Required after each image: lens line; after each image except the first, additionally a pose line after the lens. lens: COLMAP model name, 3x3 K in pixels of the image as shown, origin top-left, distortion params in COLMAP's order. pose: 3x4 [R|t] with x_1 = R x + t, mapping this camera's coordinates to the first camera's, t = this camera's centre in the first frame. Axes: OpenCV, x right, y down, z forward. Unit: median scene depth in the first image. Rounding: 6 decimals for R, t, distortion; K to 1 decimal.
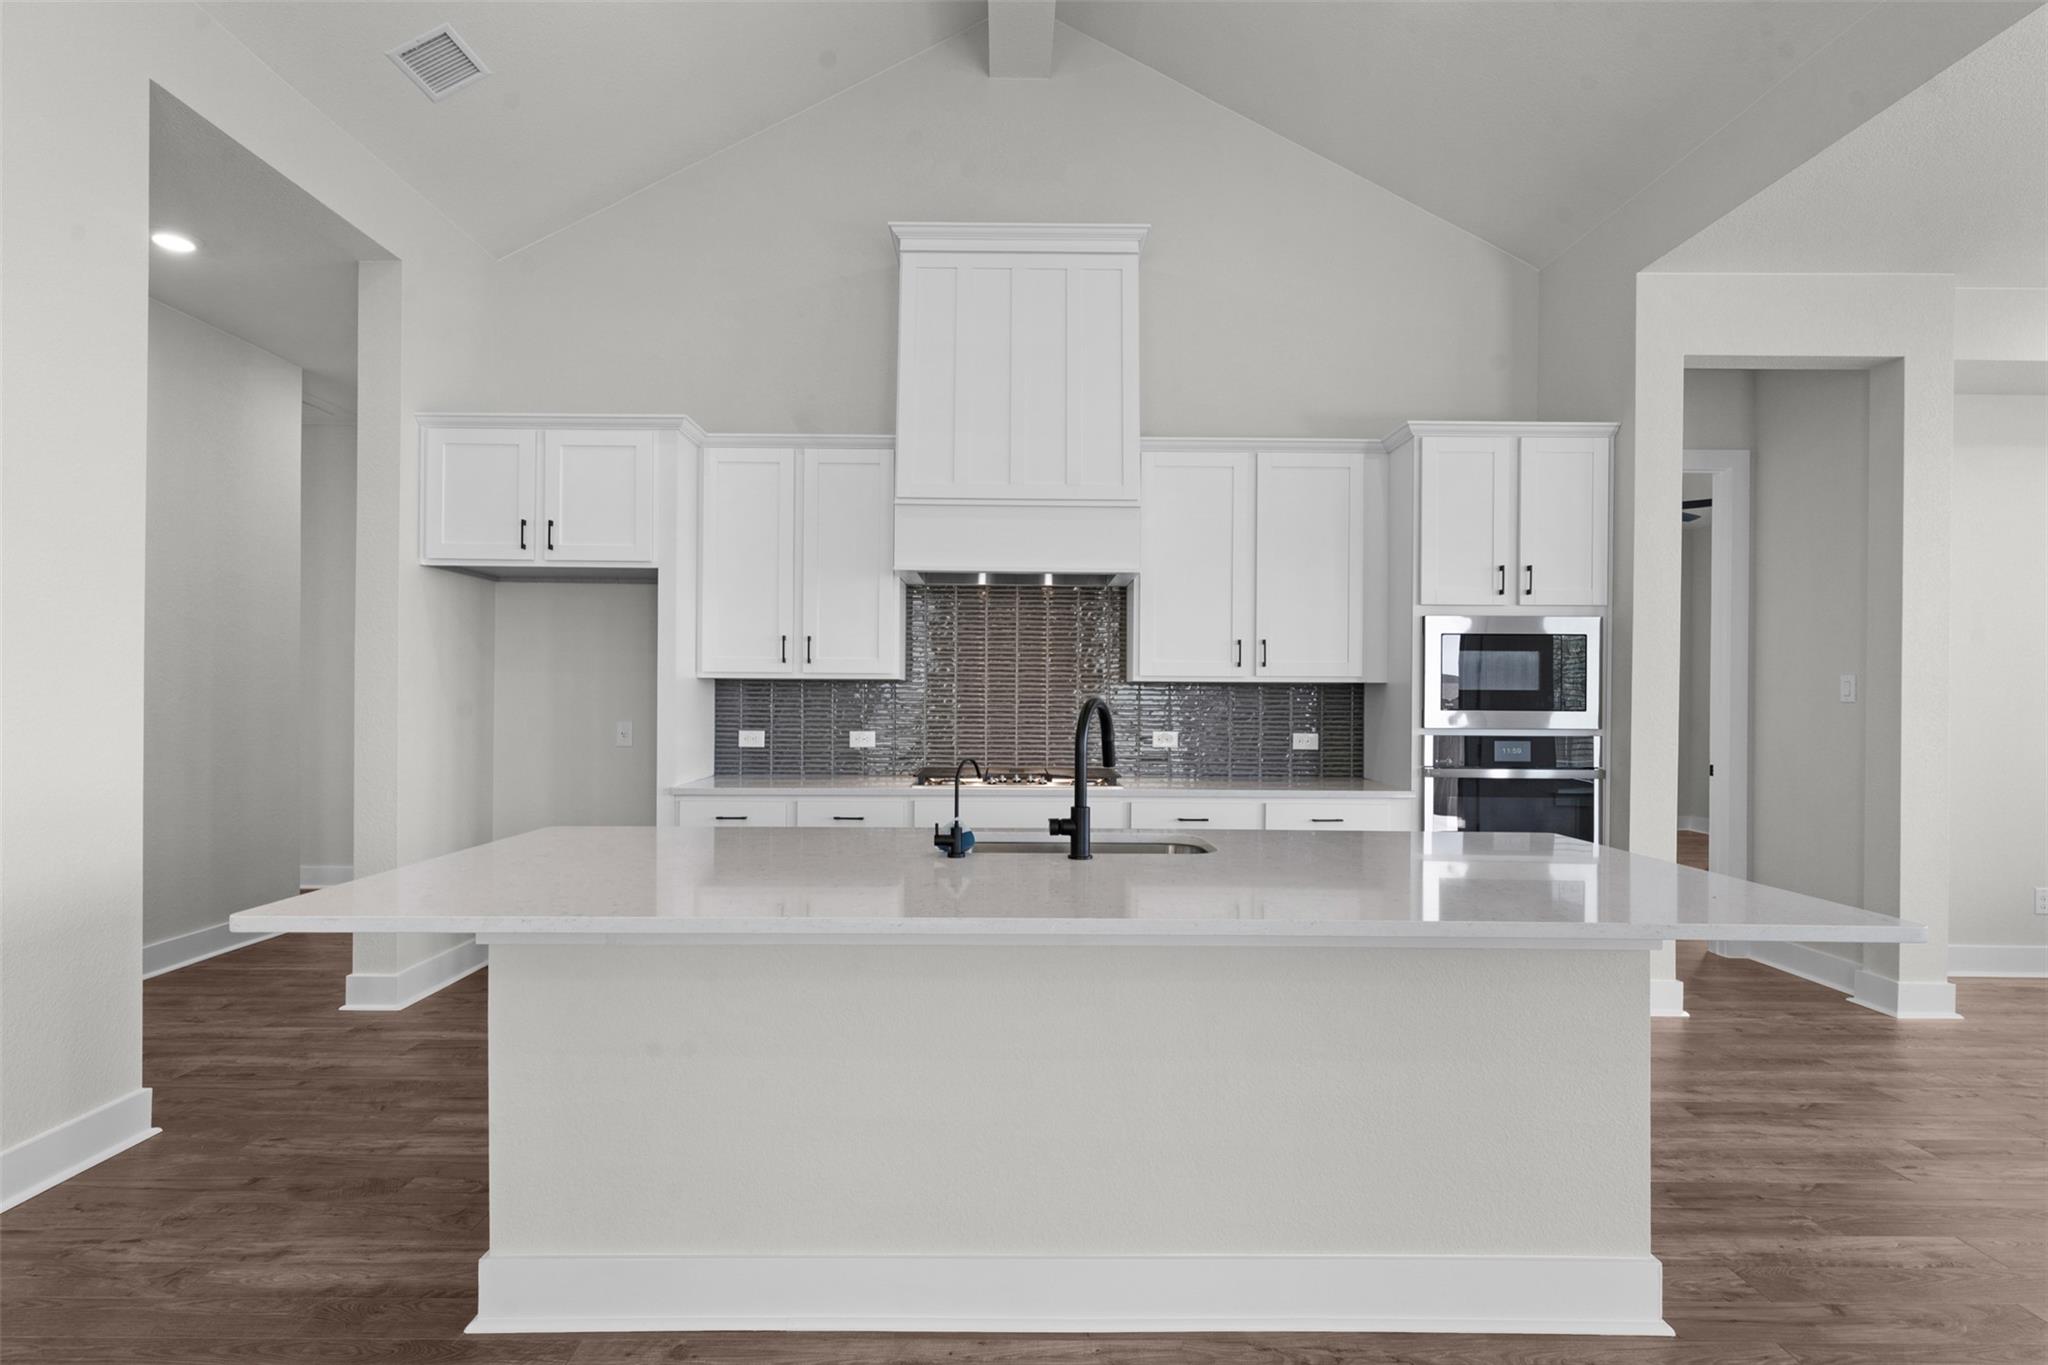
lens RADIAL K [[1011.5, 0, 1018.4], [0, 1011.5, 692.9], [0, 0, 1]] dist [0.008737, 0.000298]
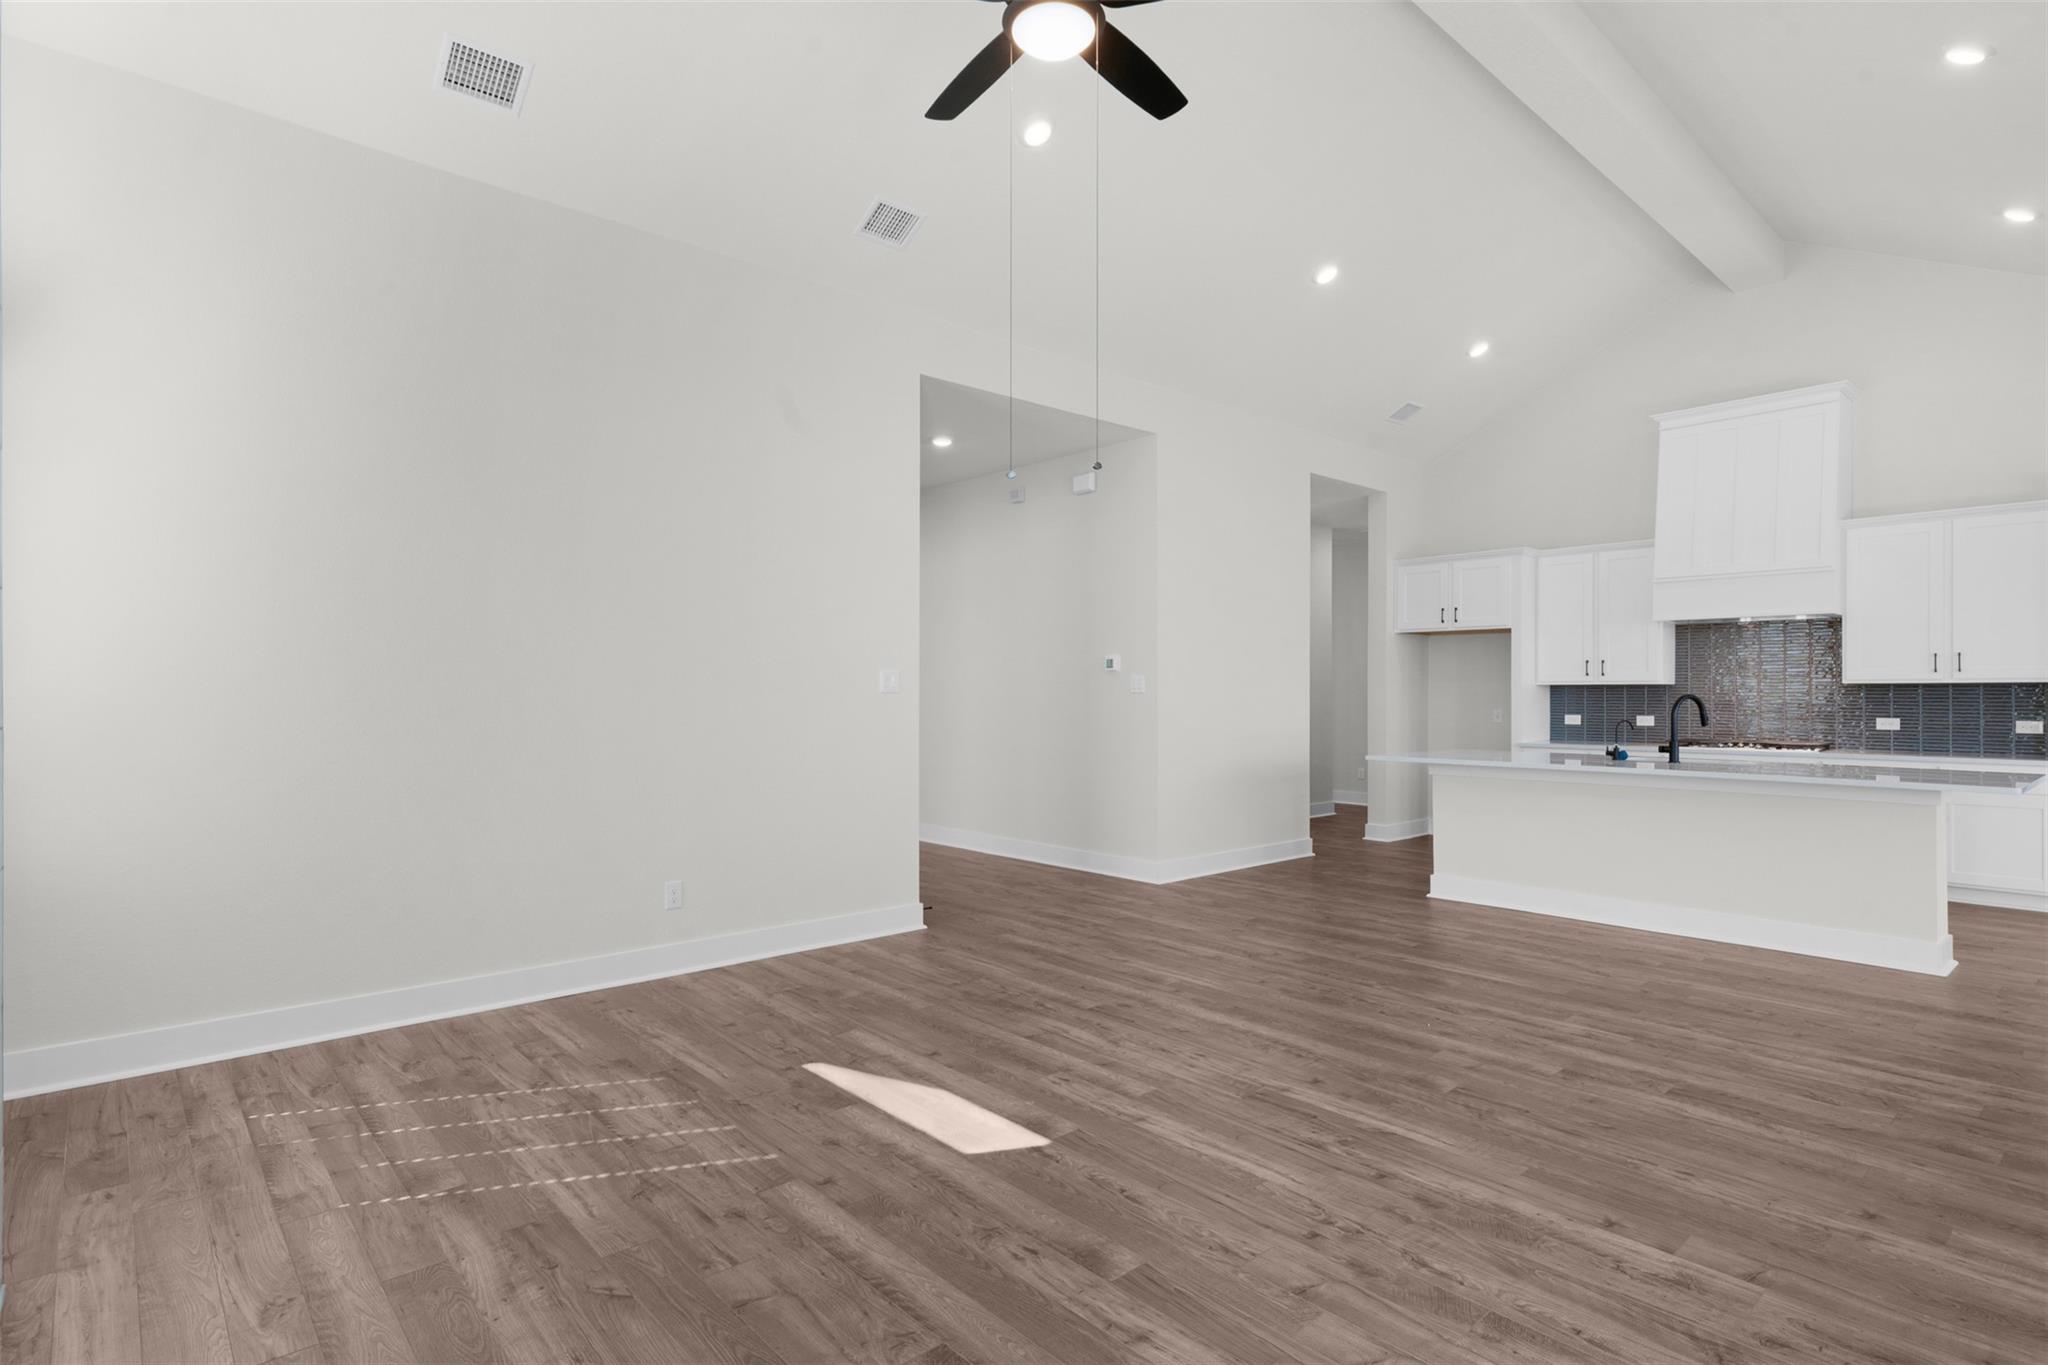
lens RADIAL K [[1011.5, 0, 1019.4], [0, 1011.5, 689.7], [0, 0, 1]] dist [0.008737, 0.000298]
pose [[0.657286, -0.009049, -0.753587, 0.463323], [0.006612, 0.999959, -0.006240, -0.001459], [0.753612, -0.000881, 0.657318, -0.933936]]
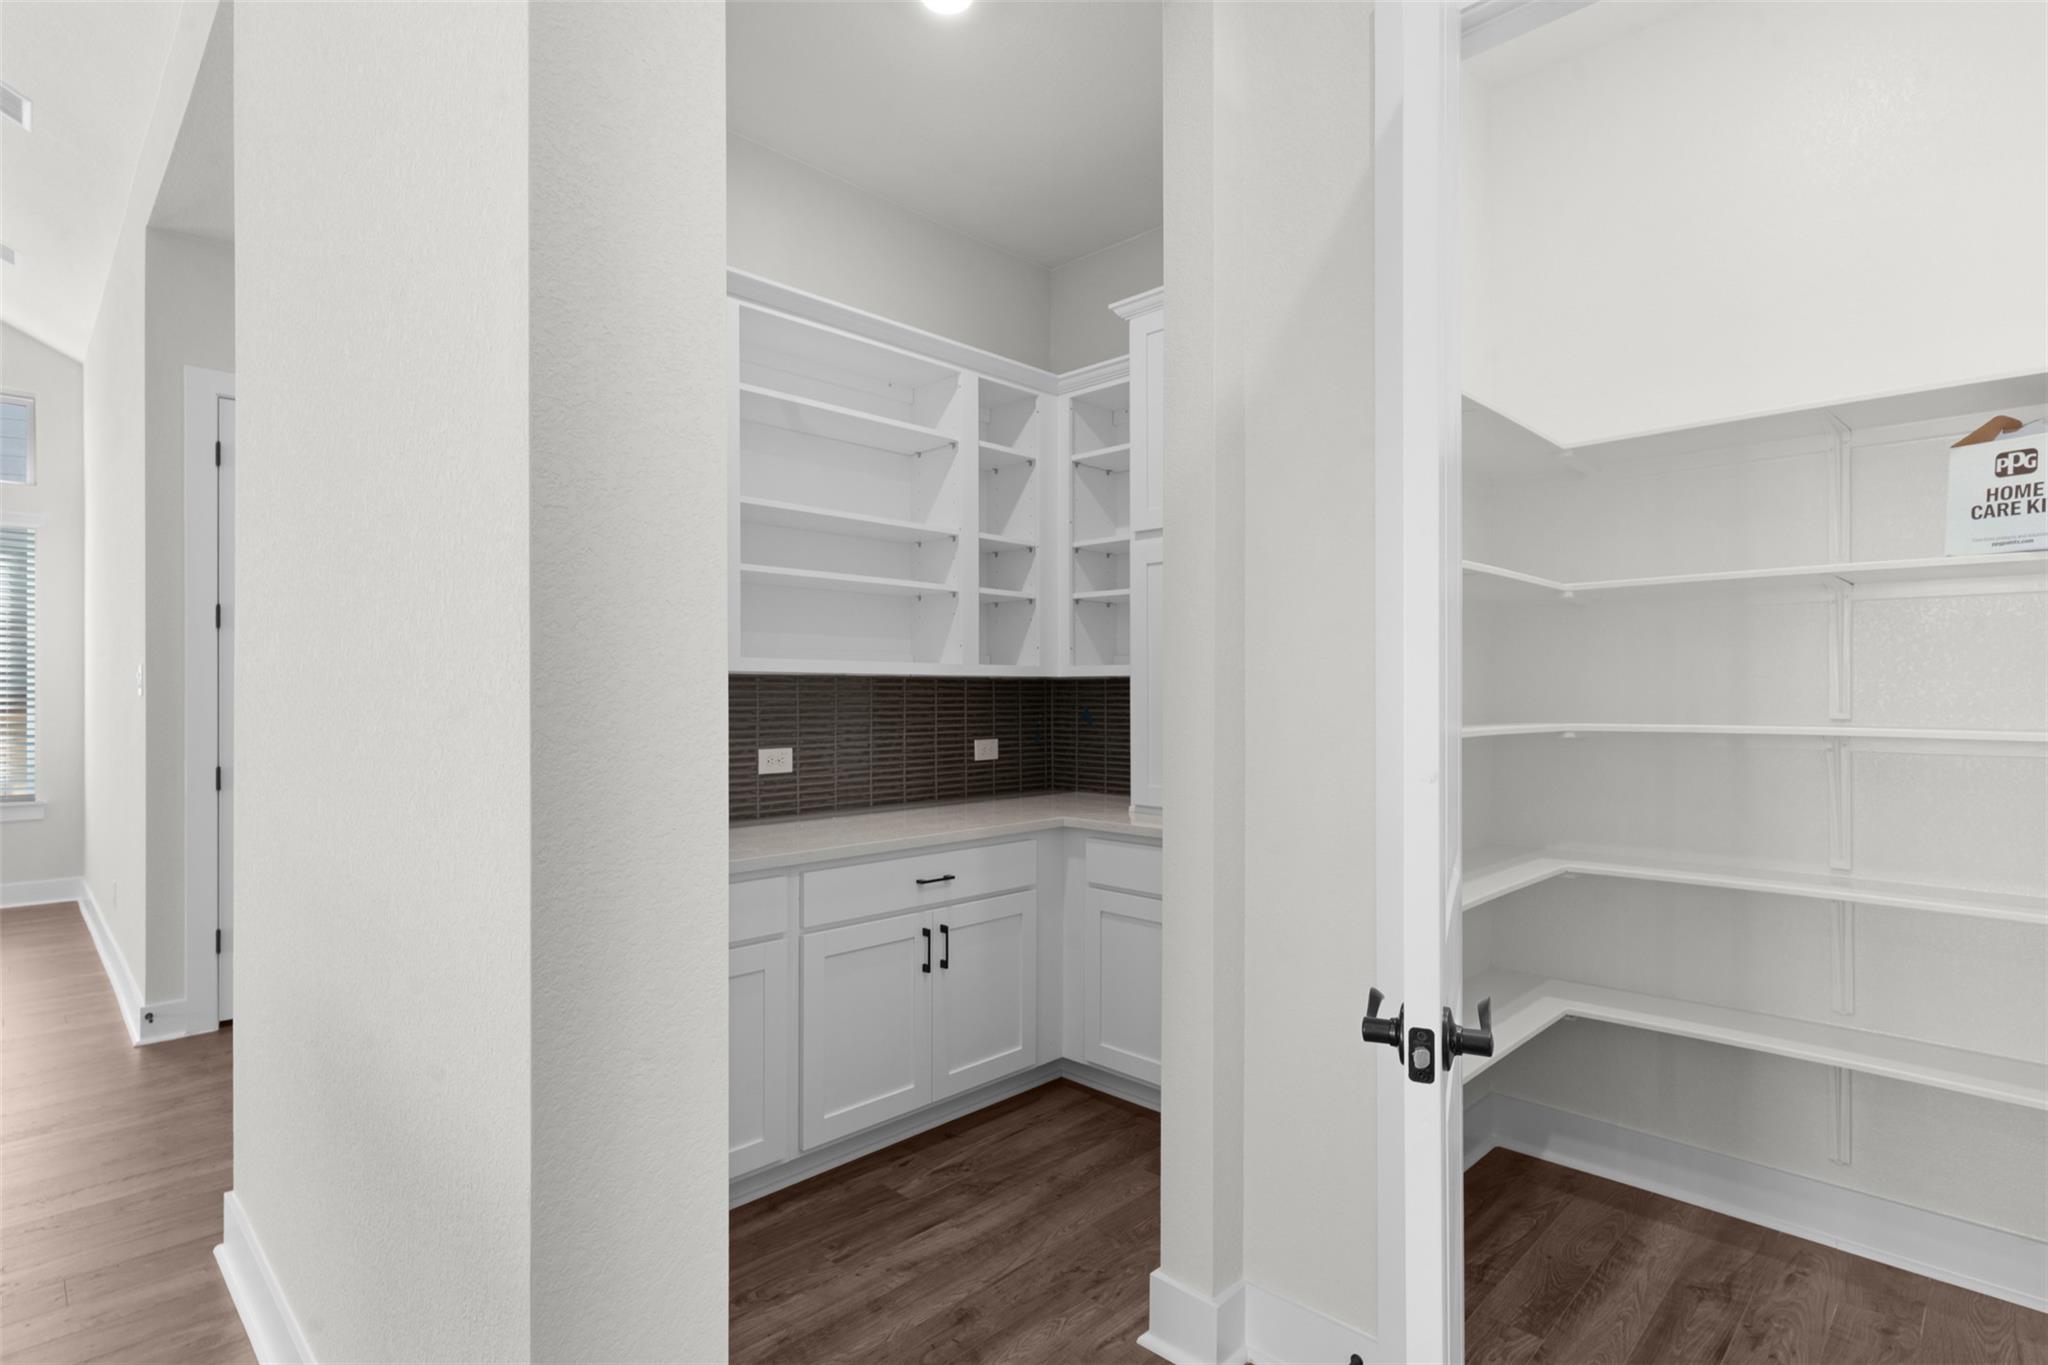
lens RADIAL K [[1011.5, 0, 1025.6], [0, 1011.5, 696.2], [0, 0, 1]] dist [0.008737, 0.000298]
pose [[0.706257, 0.004304, 0.707942, -0.689270], [0.007286, 0.999884, -0.013347, 0.013627], [-0.707918, 0.014585, 0.706144, 0.454812]]
